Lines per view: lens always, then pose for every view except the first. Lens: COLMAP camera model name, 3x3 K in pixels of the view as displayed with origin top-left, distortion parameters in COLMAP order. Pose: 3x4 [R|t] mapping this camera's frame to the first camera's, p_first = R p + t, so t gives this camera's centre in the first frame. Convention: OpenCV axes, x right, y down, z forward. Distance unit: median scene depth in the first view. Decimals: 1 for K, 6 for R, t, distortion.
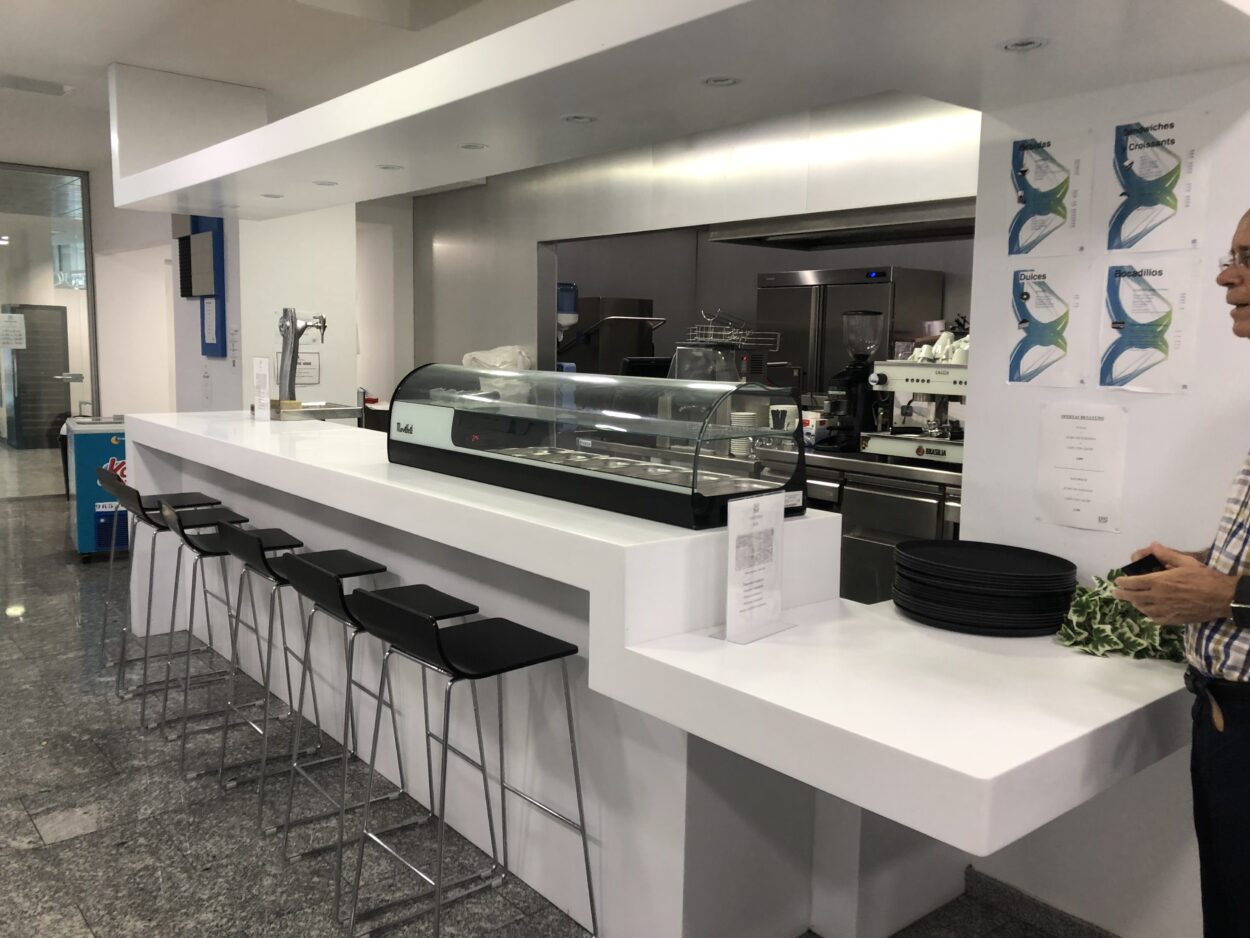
lens RADIAL K [[1027.3, 0, 629.9], [0, 1027.3, 463.1], [0, 0, 1]] dist [0.040007, -0.019248]
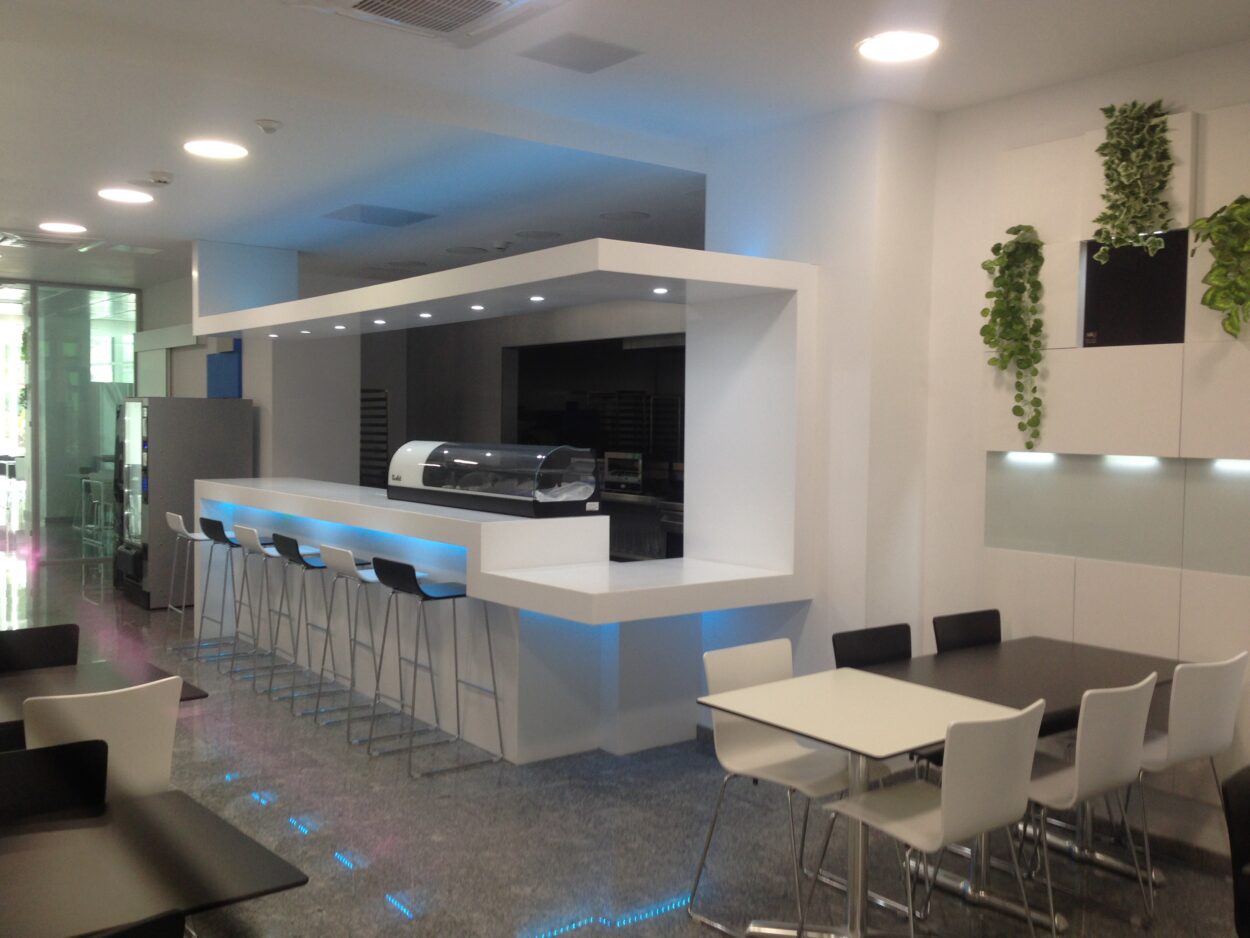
lens RADIAL K [[1163.3, 0, 626.1], [0, 1163.3, 463.9], [0, 0, 1]] dist [0.115349, -0.238086]
pose [[0.999251, -0.007625, -0.037940, 0.273689], [0.004457, 0.996550, -0.082881, 0.113873], [0.038441, 0.082649, 0.995837, -0.980929]]
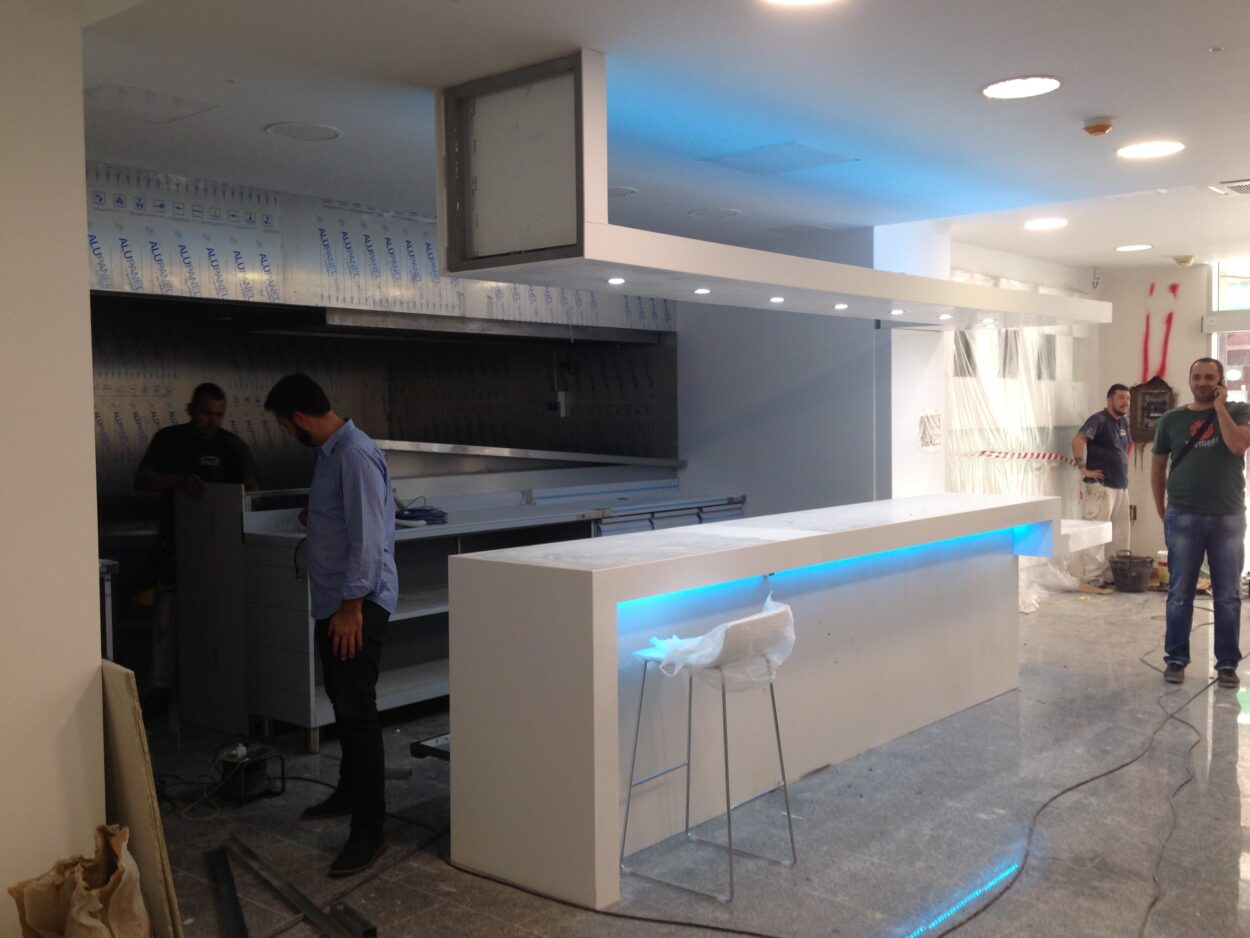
lens RADIAL K [[1153.0, 0, 623.8], [0, 1153.0, 467.9], [0, 0, 1]] dist [0.005349, -0.110589]
pose [[-0.143568, -0.058804, 0.987892, -2.019215], [0.127736, 0.988782, 0.077420, -0.268057], [-0.981362, 0.137304, -0.134446, 1.799904]]
